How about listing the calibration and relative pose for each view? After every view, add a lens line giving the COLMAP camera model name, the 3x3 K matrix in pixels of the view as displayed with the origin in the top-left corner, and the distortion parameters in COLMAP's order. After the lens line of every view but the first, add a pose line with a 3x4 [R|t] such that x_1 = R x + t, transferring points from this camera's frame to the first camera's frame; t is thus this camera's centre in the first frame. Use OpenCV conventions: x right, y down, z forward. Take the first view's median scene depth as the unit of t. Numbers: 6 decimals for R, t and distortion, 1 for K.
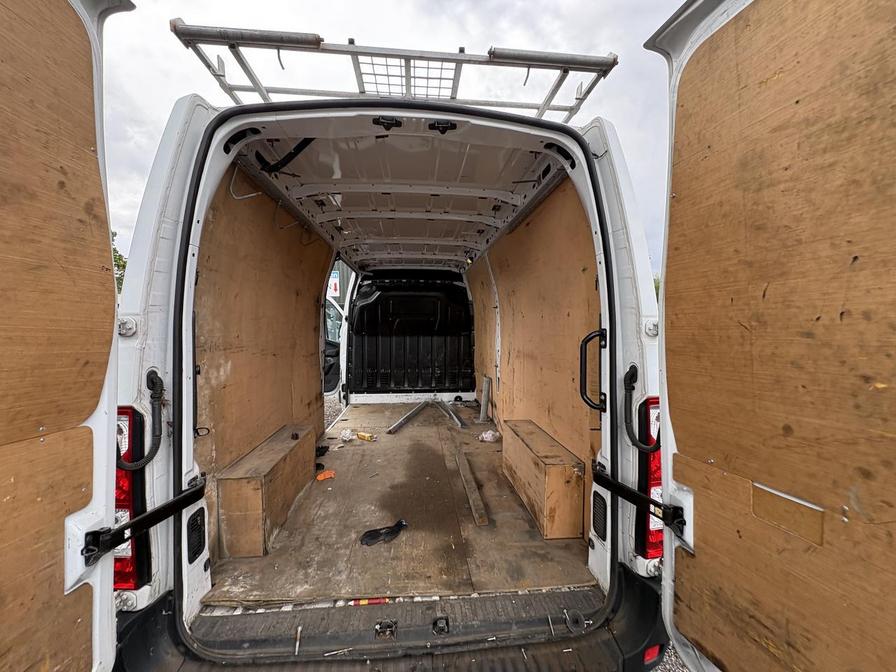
lens RADIAL K [[357.6, 0, 450.4], [0, 357.6, 334.9], [0, 0, 1]] dist [0.002953, -0.000441]
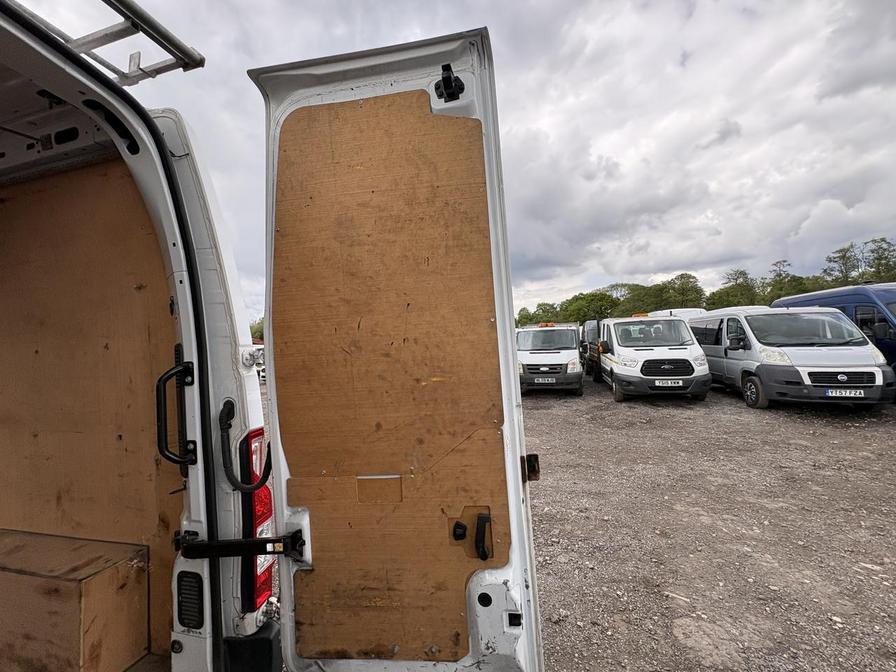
lens RADIAL K [[357.6, 0, 447.7], [0, 357.6, 333.3], [0, 0, 1]] dist [0.002953, -0.000441]
pose [[0.346813, 0.016793, 0.937784, -0.183124], [0.073293, 0.996297, -0.044947, -0.003327], [-0.935066, 0.084321, 0.344298, 0.203170]]
